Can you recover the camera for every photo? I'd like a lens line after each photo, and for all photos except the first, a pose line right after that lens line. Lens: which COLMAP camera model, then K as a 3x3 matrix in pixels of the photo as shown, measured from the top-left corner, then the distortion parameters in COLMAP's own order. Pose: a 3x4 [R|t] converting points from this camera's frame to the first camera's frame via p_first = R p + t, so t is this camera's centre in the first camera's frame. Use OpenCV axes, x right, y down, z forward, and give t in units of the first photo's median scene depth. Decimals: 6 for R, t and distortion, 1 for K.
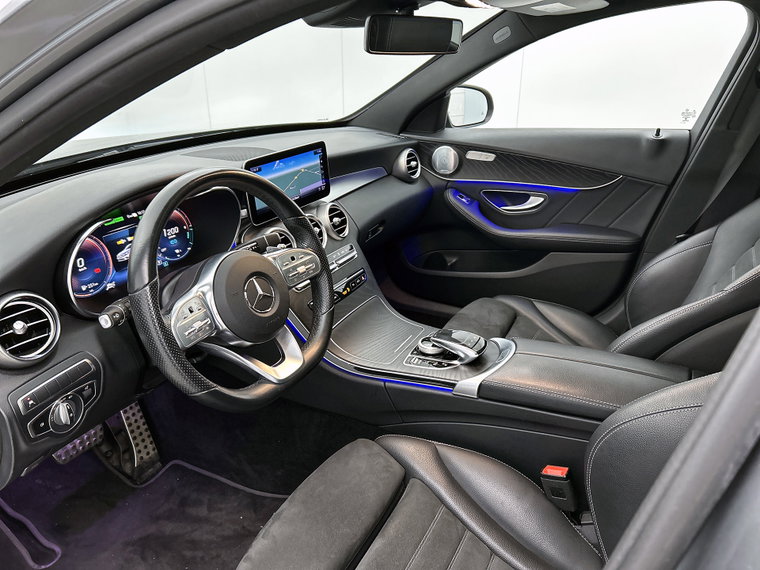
lens RADIAL K [[560.0, 0, 381.8], [0, 560.0, 282.8], [0, 0, 1]] dist [0.013043, -0.031277]
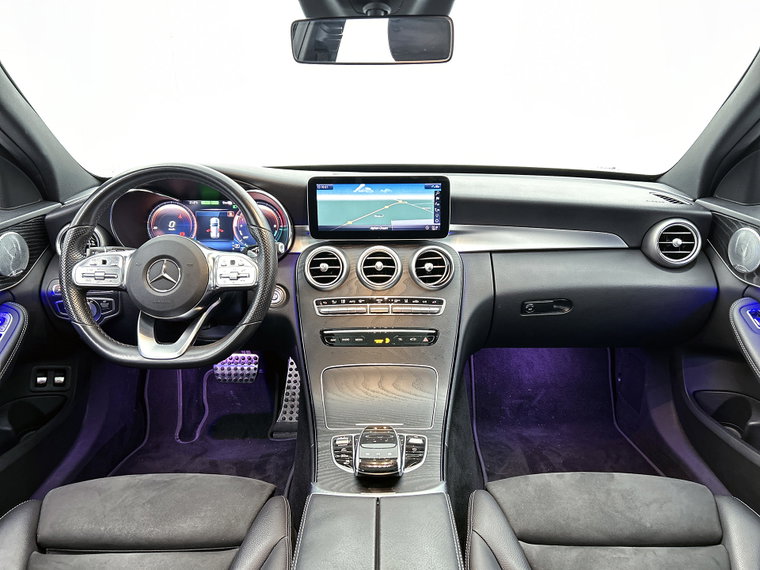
lens RADIAL K [[560.0, 0, 384.4], [0, 560.0, 277.4], [0, 0, 1]] dist [0.013043, -0.031277]
pose [[0.495161, 0.267447, -0.826612, 0.643260], [-0.346526, 0.933280, 0.094381, -0.165573], [0.796703, 0.239709, 0.554802, 0.514675]]
